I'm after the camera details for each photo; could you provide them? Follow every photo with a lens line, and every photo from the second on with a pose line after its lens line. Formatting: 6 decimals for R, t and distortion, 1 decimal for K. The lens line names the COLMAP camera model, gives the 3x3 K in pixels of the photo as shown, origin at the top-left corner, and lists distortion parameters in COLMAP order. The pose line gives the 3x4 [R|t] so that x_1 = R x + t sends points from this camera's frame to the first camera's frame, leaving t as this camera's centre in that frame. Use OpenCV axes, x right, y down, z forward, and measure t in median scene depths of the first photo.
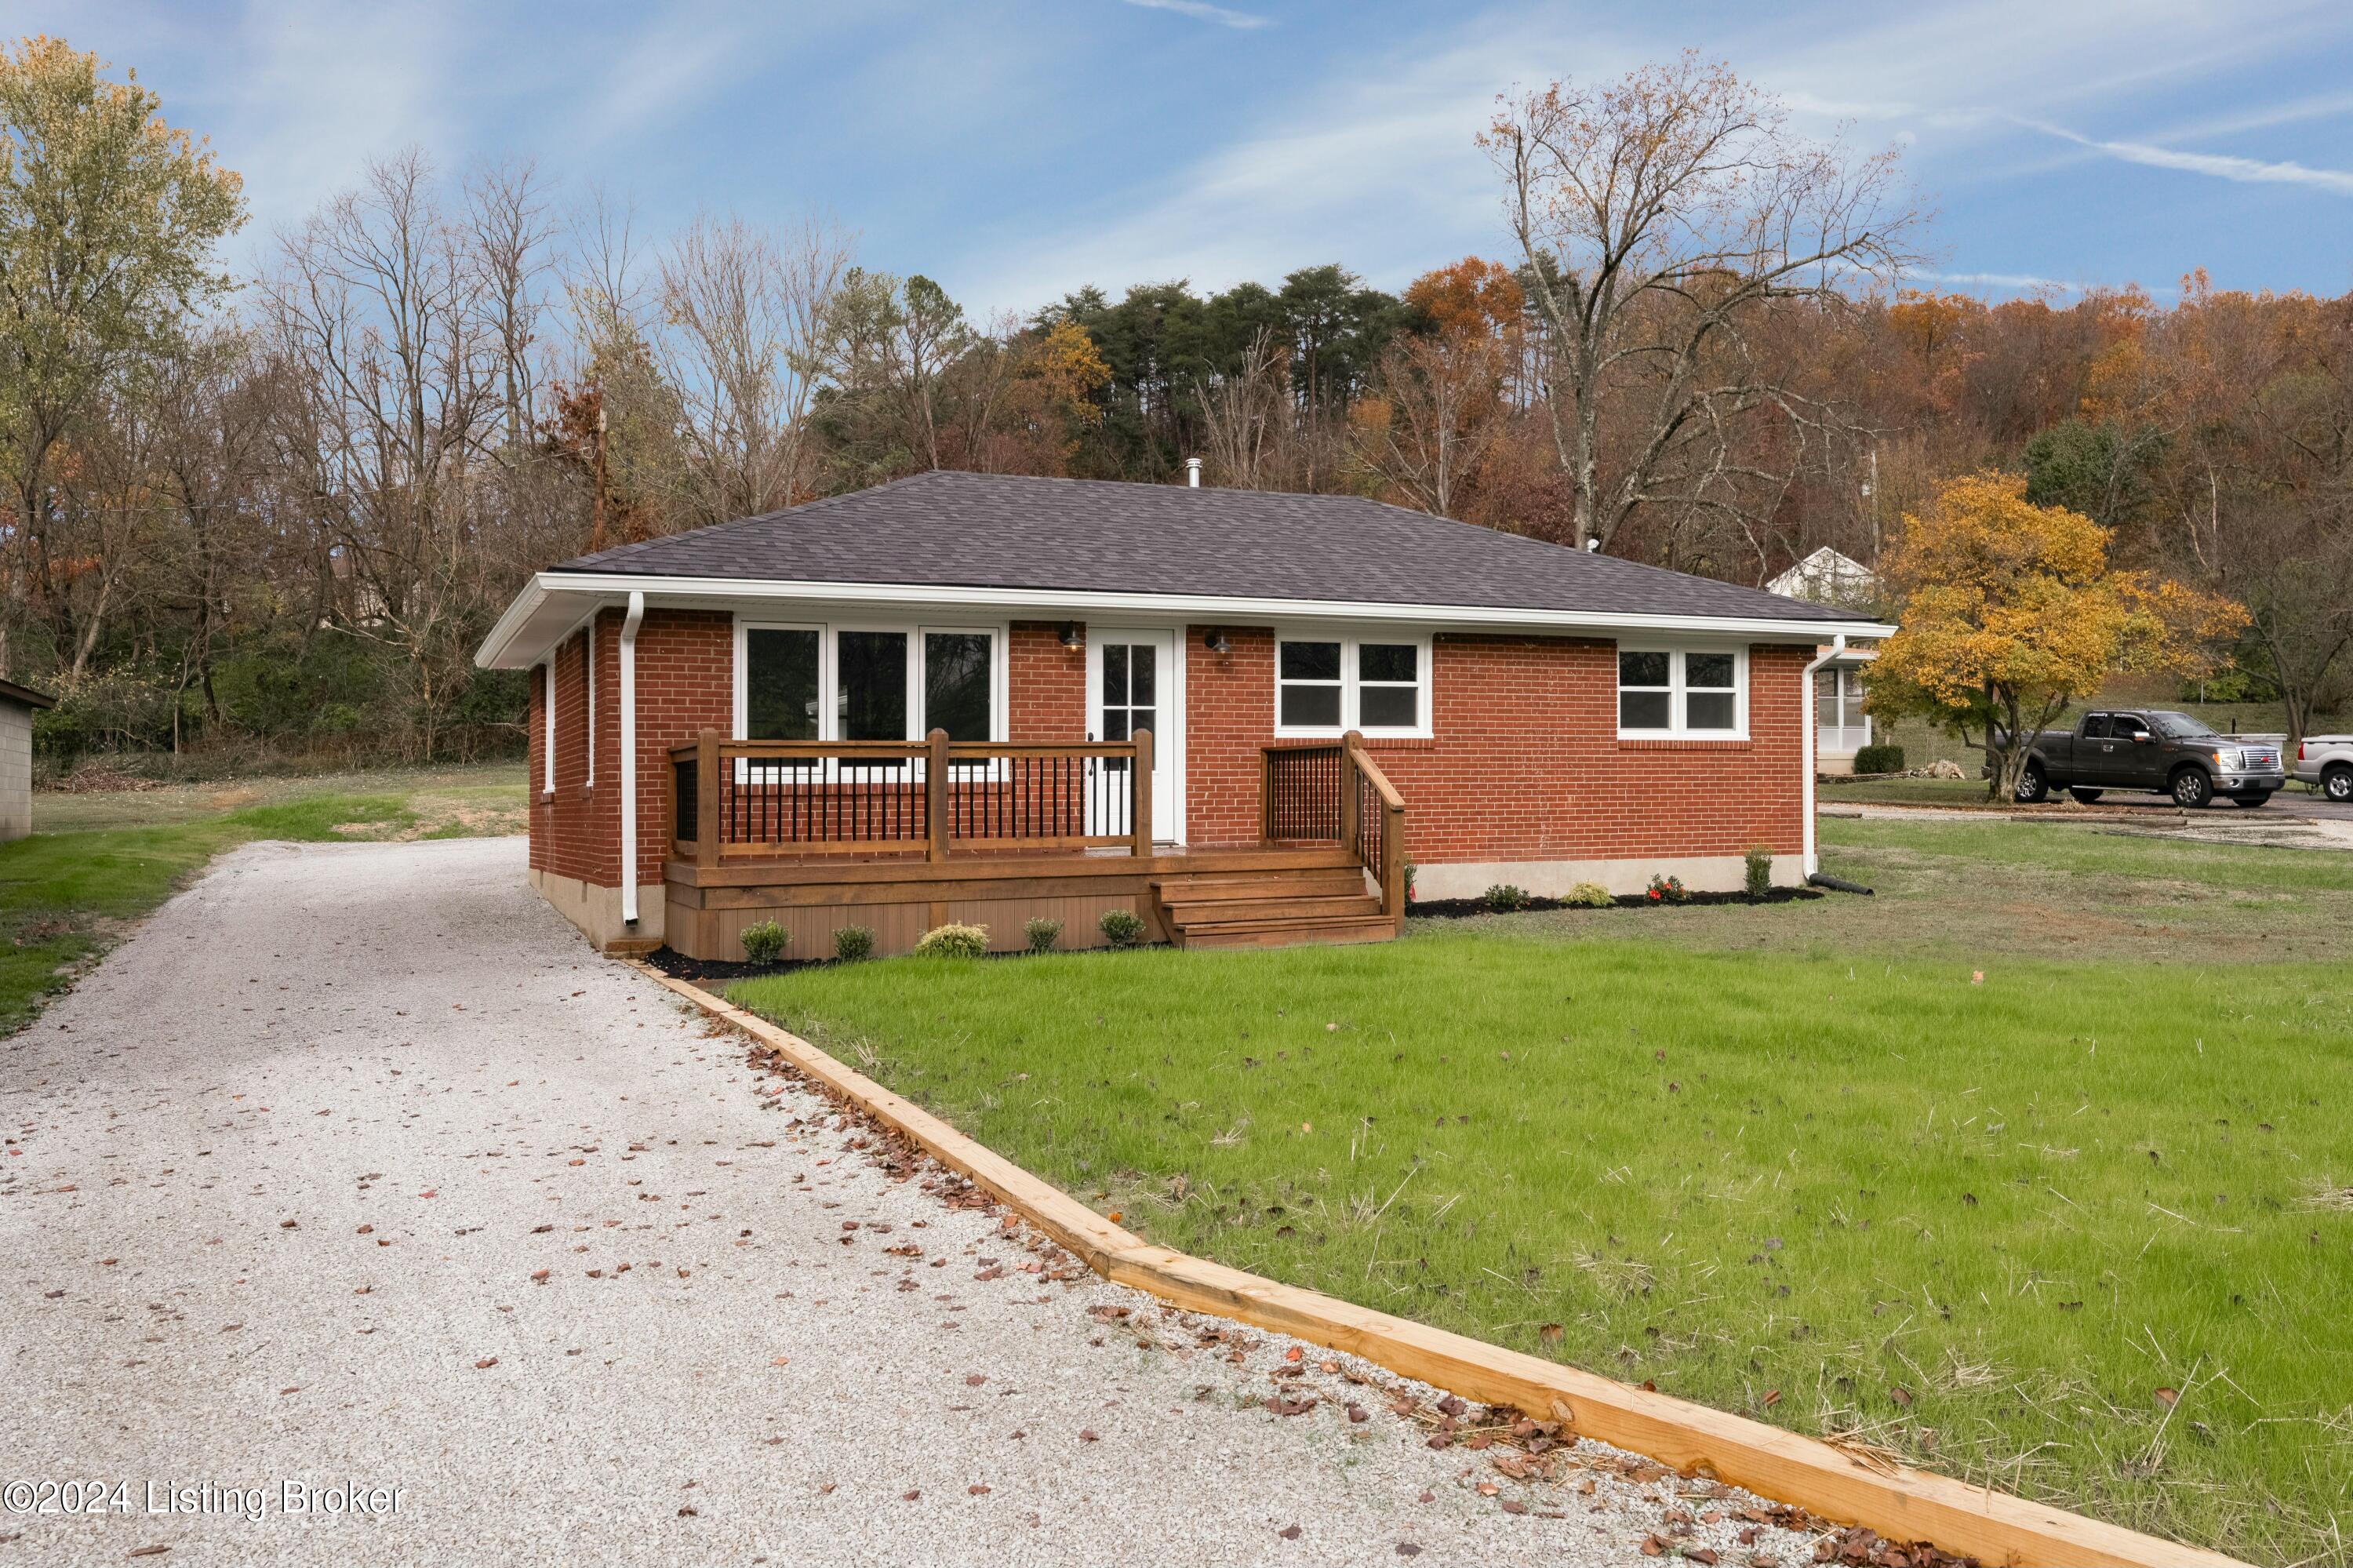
lens RADIAL K [[1674.8, 0, 1178.7], [0, 1674.8, 738.3], [0, 0, 1]] dist [-0.003778, 0.000925]
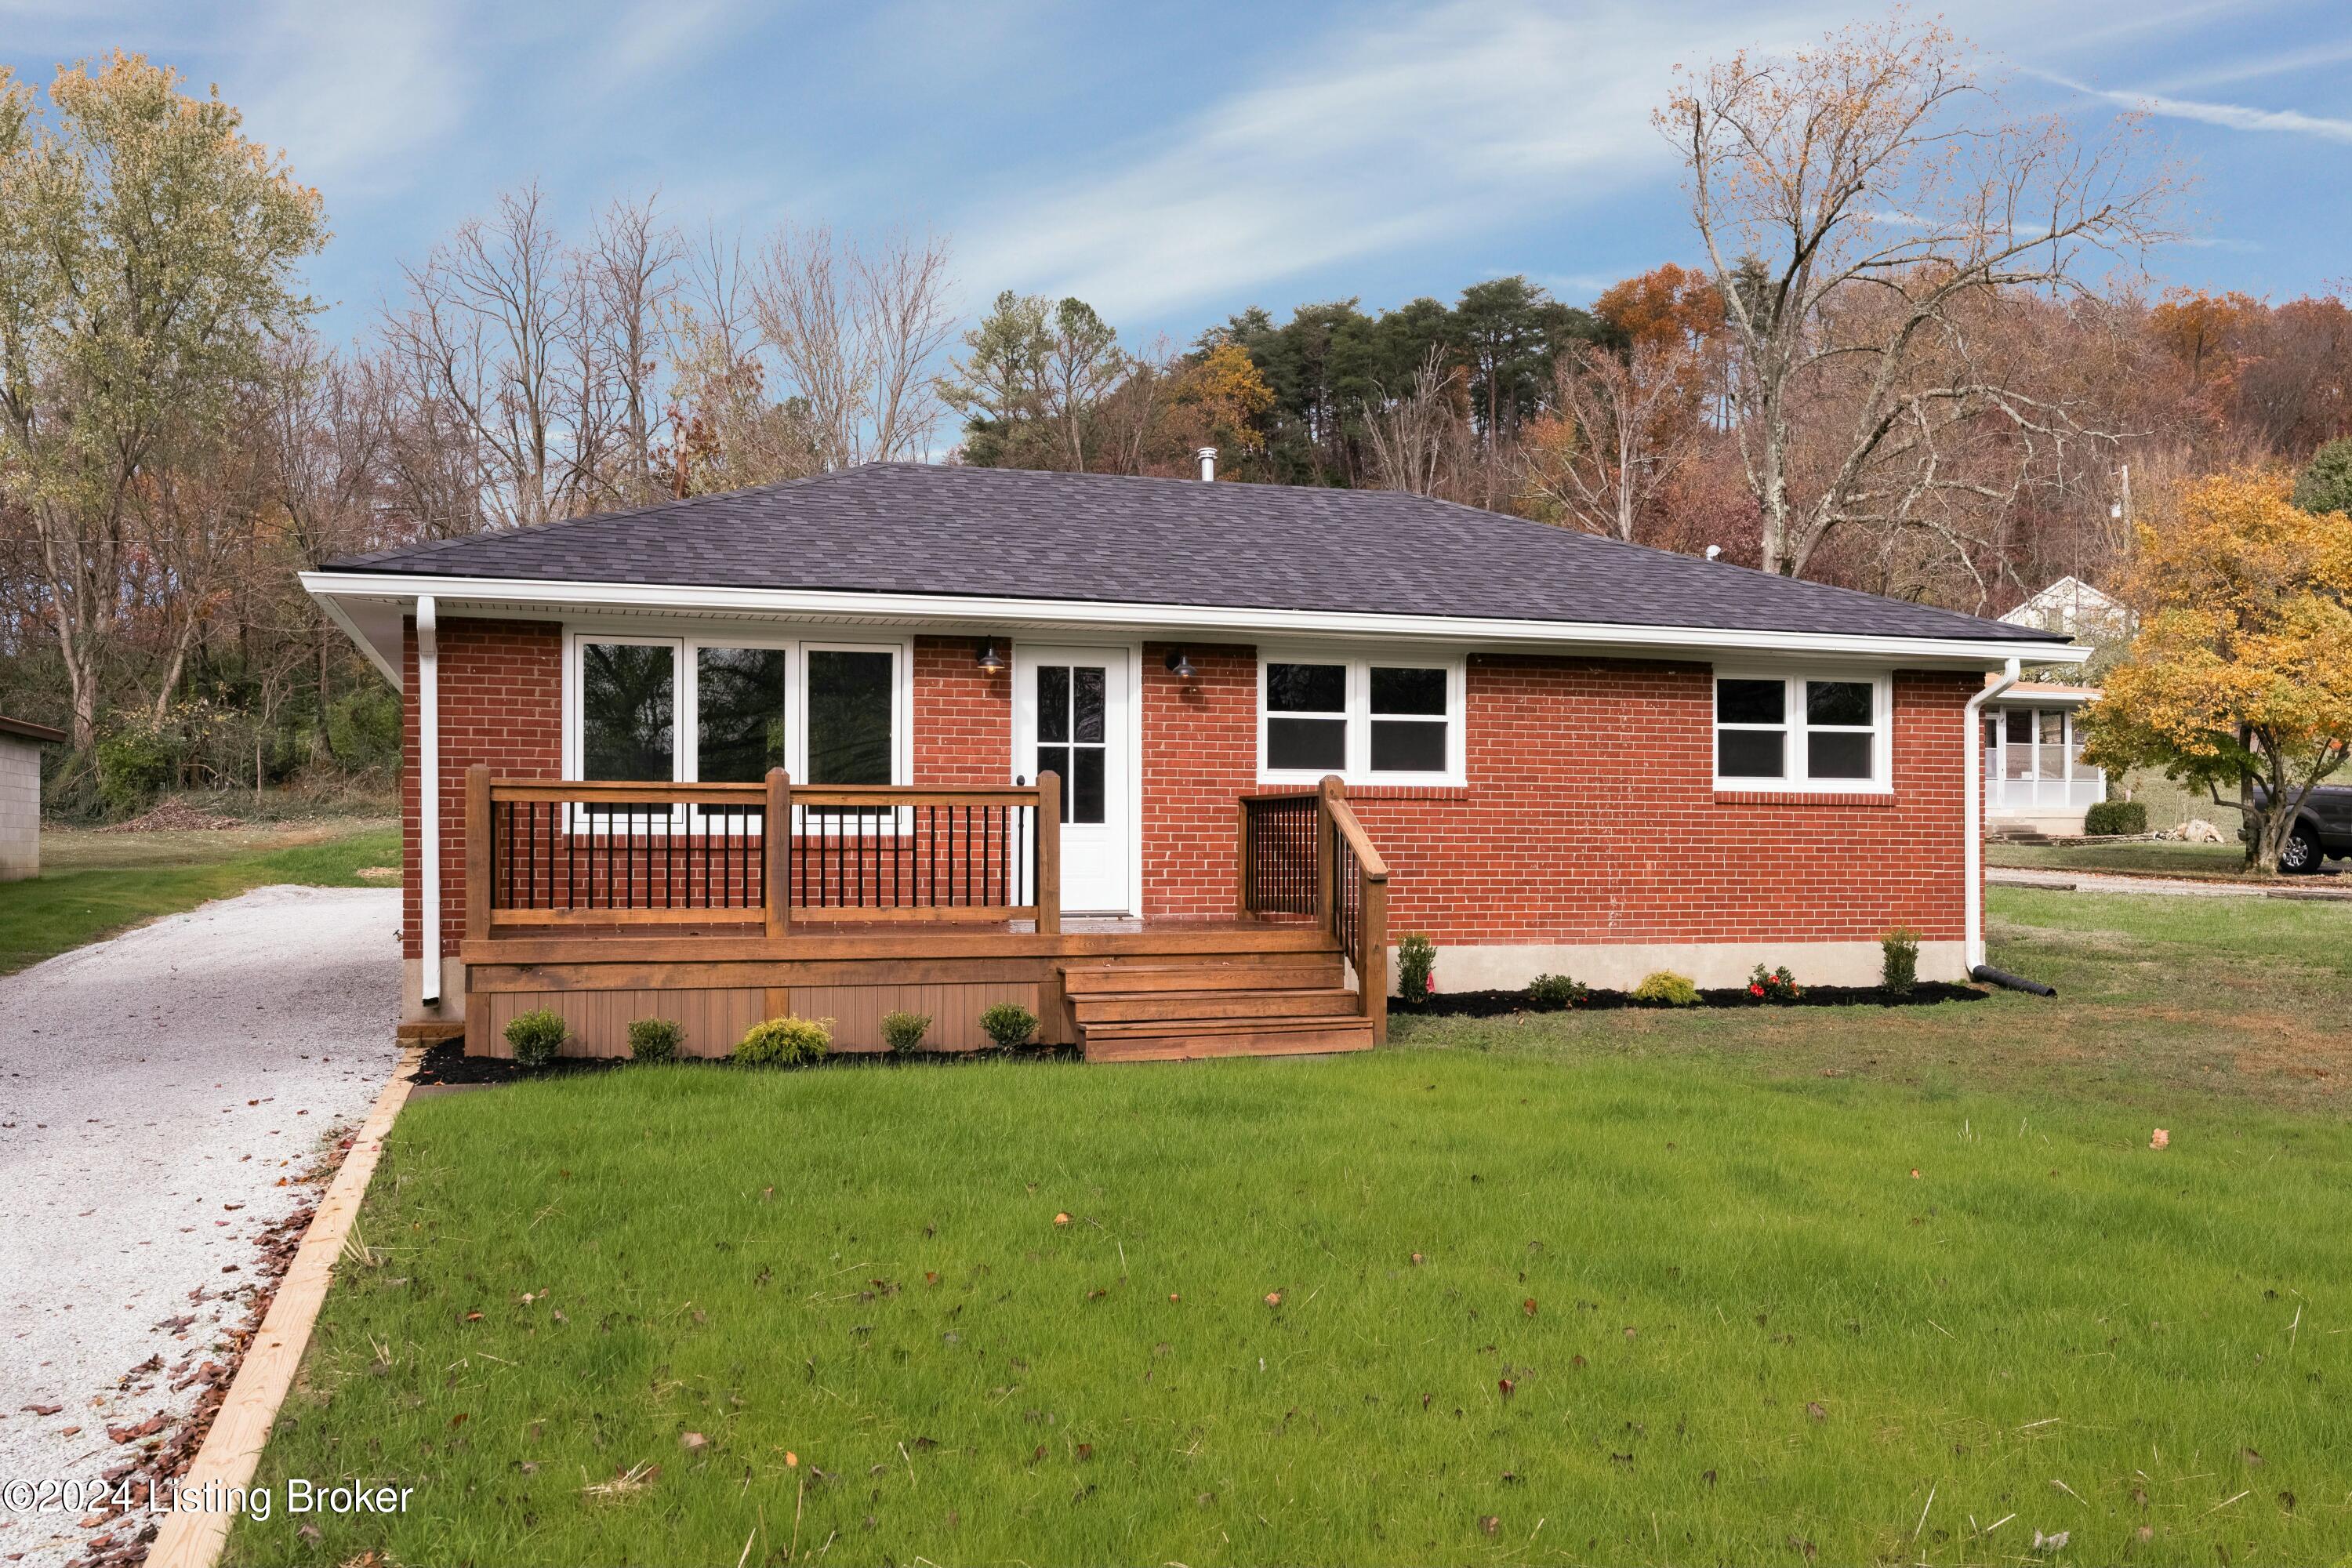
lens RADIAL K [[1776.7, 0, 1132.2], [0, 1776.7, 777.5], [0, 0, 1]] dist [-0.001632, -0.002008]
pose [[0.992959, 0.009270, -0.118096, 0.090225], [-0.009776, 0.999945, -0.003708, 0.000230], [0.118055, 0.004836, 0.992995, 0.140889]]
